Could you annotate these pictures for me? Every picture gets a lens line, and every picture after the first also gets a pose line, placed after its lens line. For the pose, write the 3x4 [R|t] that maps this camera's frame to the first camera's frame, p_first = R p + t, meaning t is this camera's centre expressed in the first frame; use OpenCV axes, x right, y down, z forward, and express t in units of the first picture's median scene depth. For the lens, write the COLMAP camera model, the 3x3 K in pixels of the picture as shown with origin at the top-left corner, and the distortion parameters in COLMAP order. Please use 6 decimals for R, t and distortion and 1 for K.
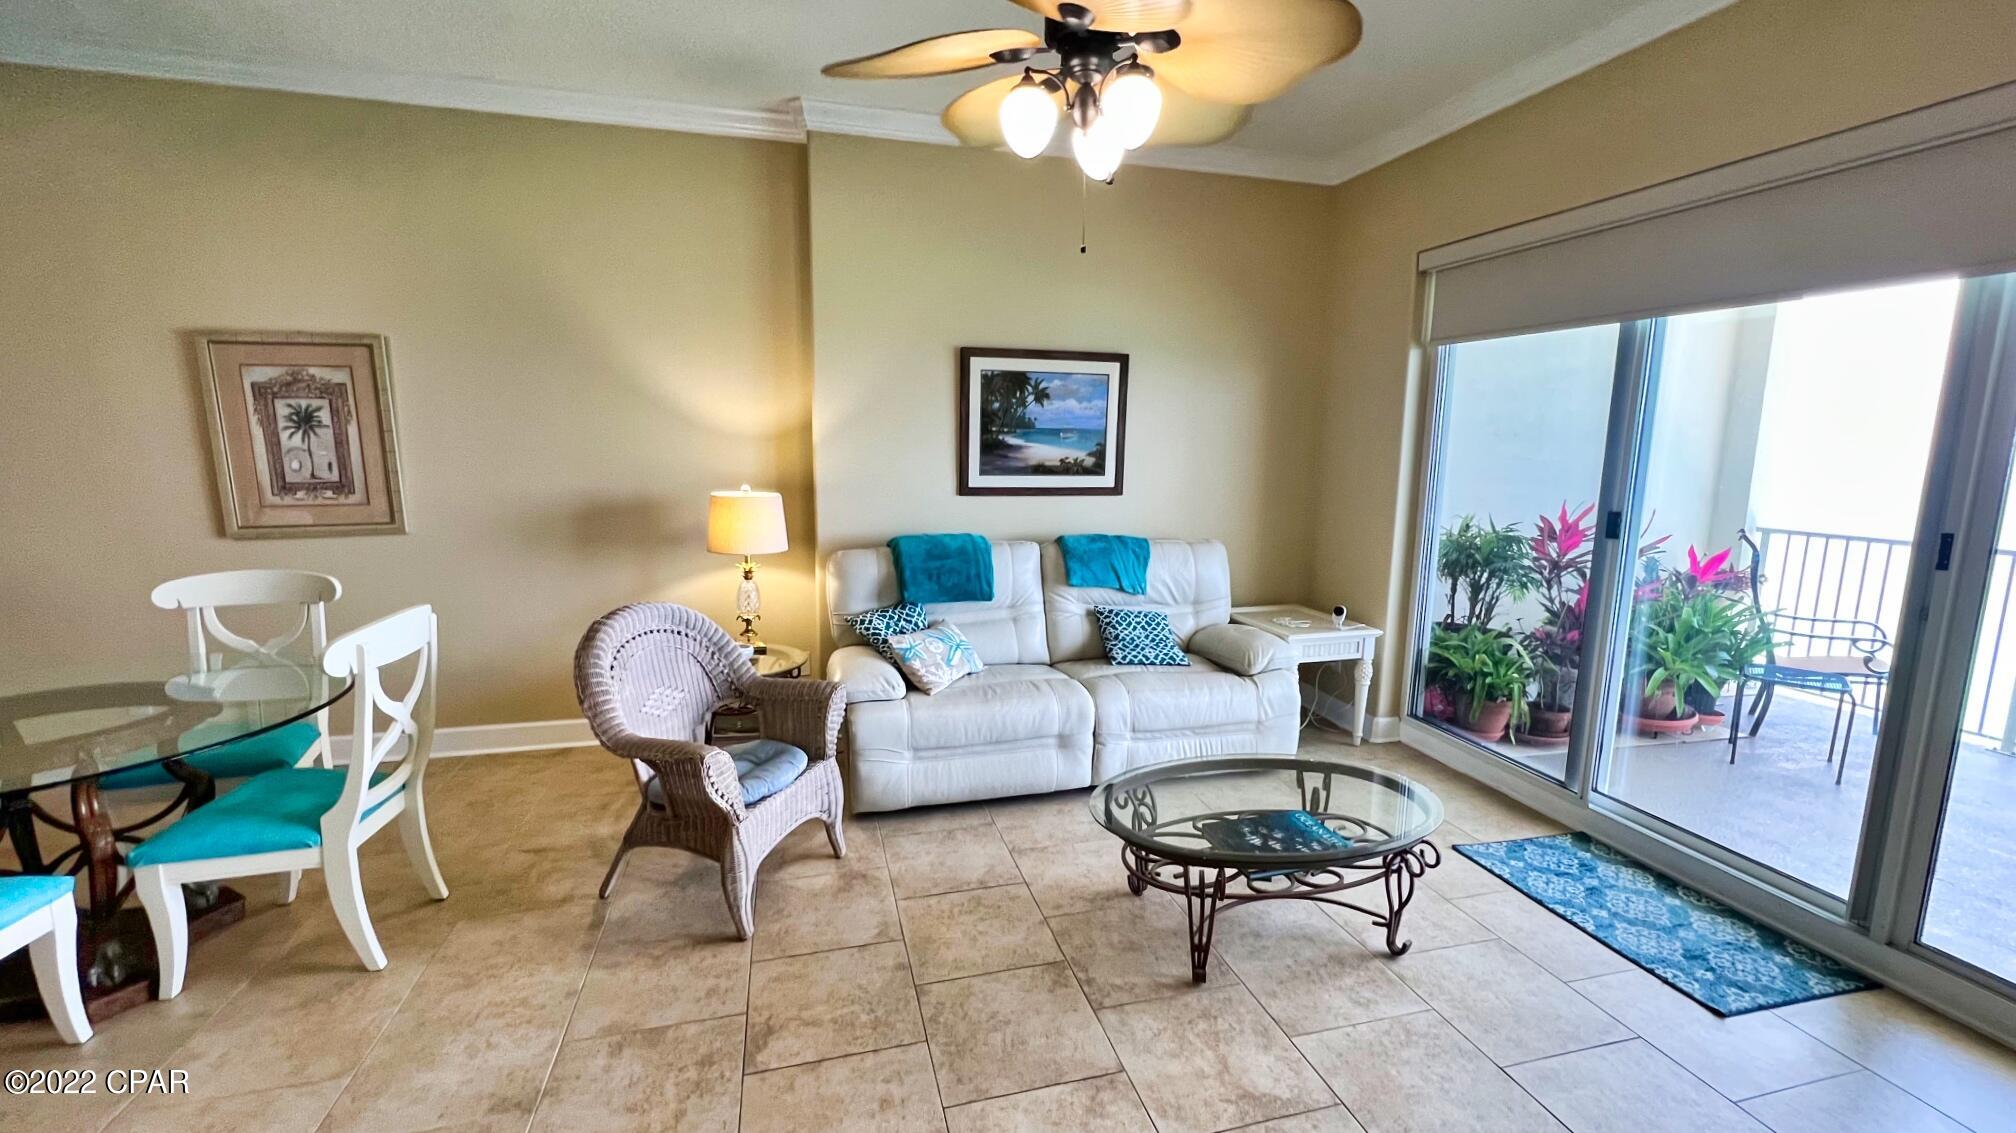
lens RADIAL K [[829.6, 0, 1014.8], [0, 829.6, 568.5], [0, 0, 1]] dist [0.000589, -0.000180]
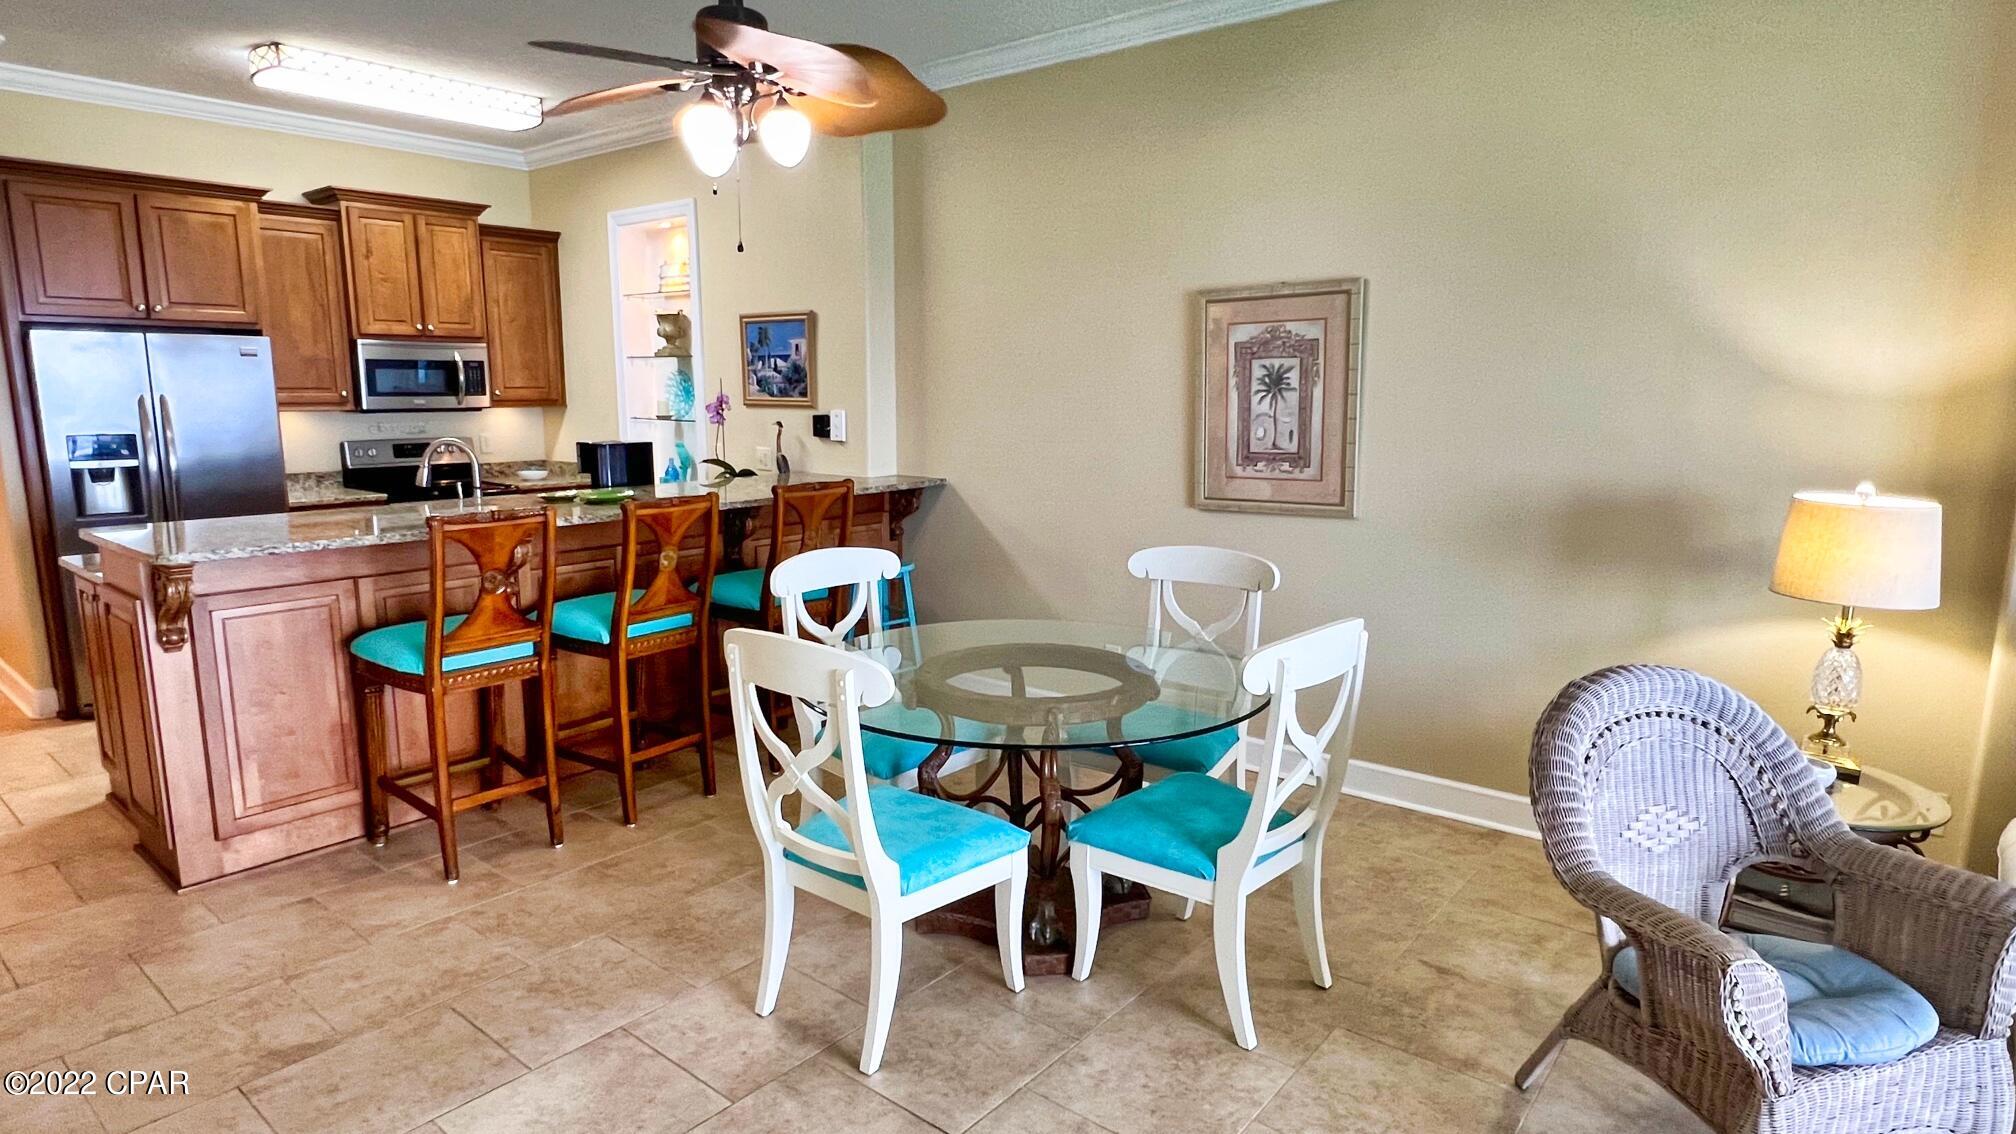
lens RADIAL K [[1095.0, 0, 1000.9], [0, 1095.0, 570.8], [0, 0, 1]] dist [-0.001015, 0.000132]
pose [[0.579574, 0.121928, -0.805747, -0.060810], [-0.121035, 0.990657, 0.062849, -0.018082], [0.805881, 0.061098, 0.588916, 0.090264]]
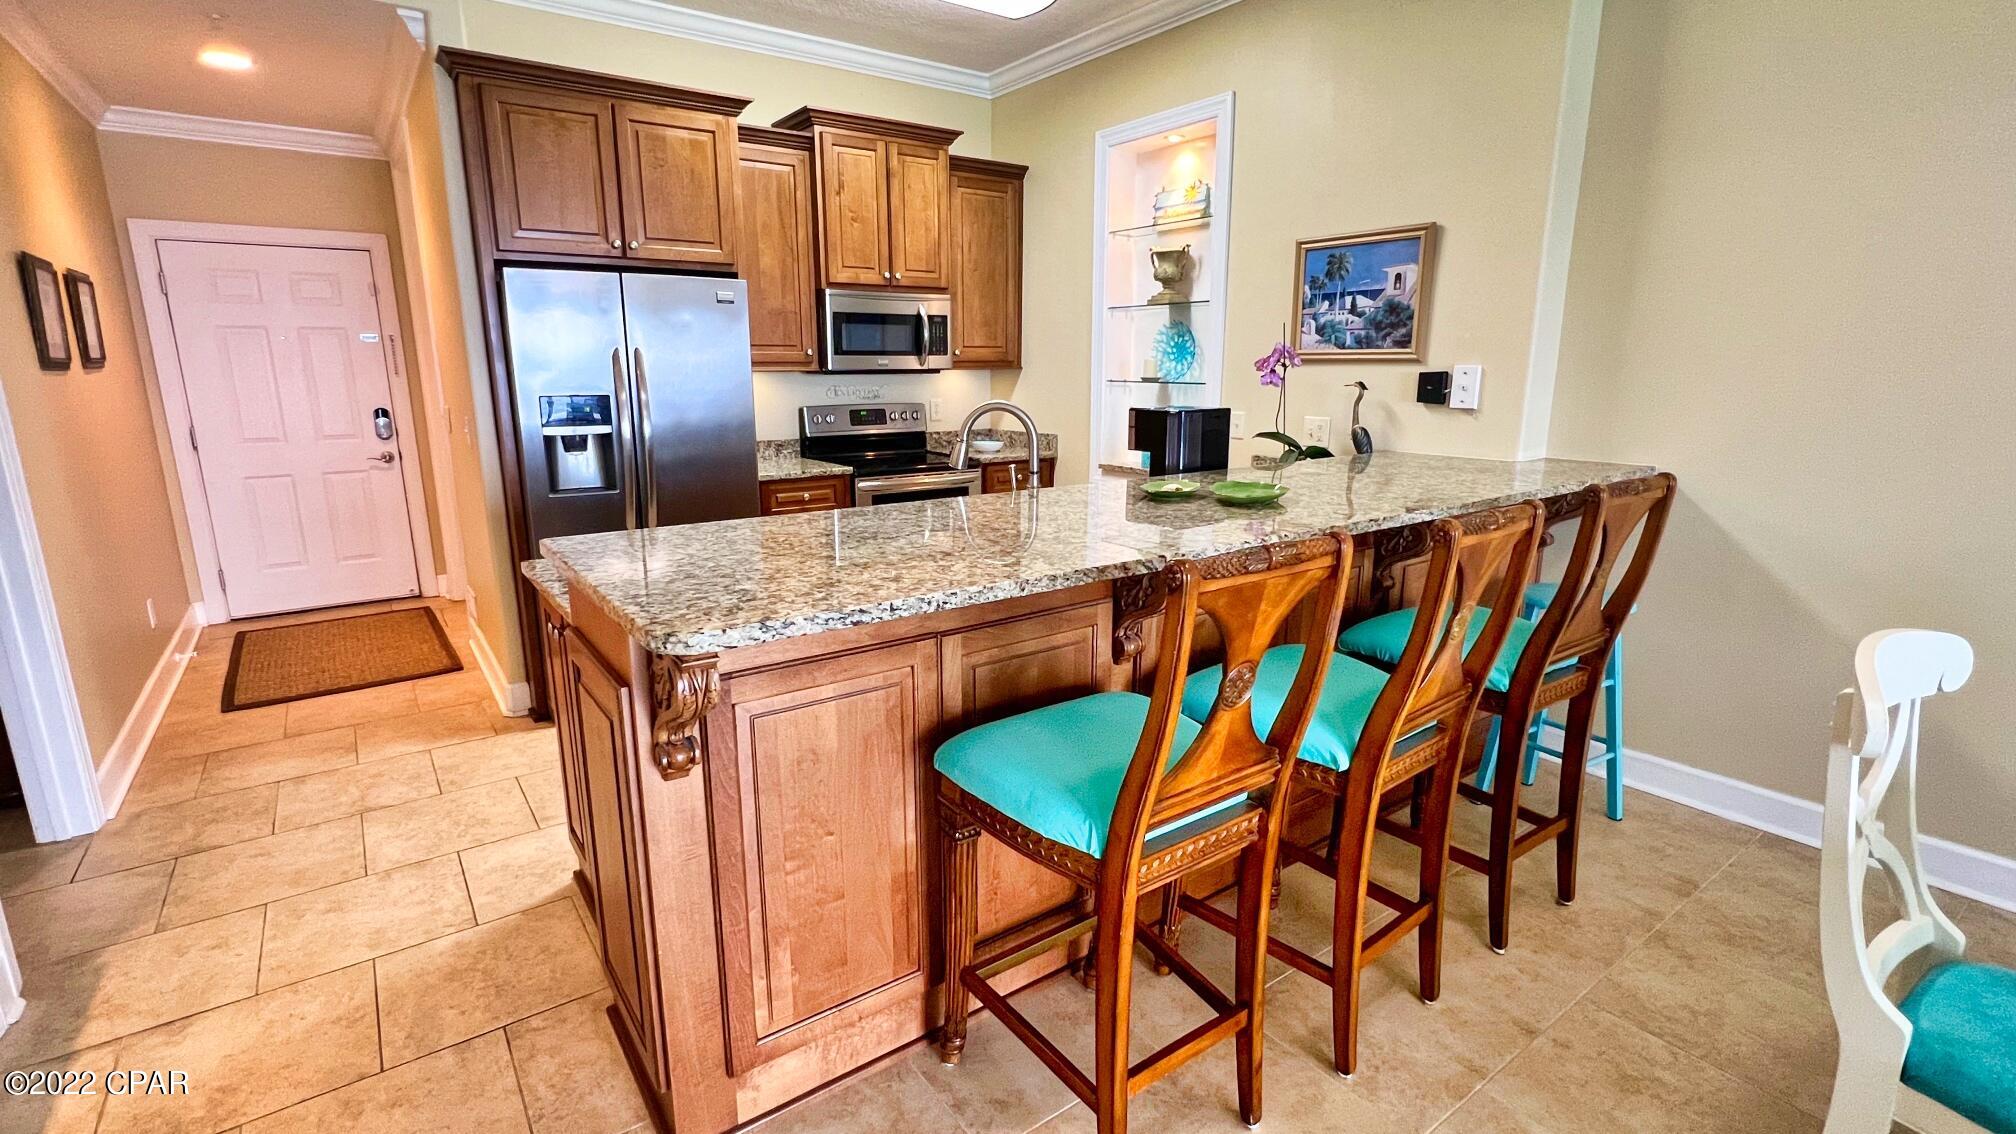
lens RADIAL K [[910.6, 0, 998.6], [0, 910.6, 565.4], [0, 0, 1]] dist [-0.001706, 0.000679]
pose [[0.353323, 0.184882, -0.917050, -0.784756], [-0.137593, 0.979886, 0.144538, 0.011555], [0.925328, 0.075111, 0.371655, 0.048487]]
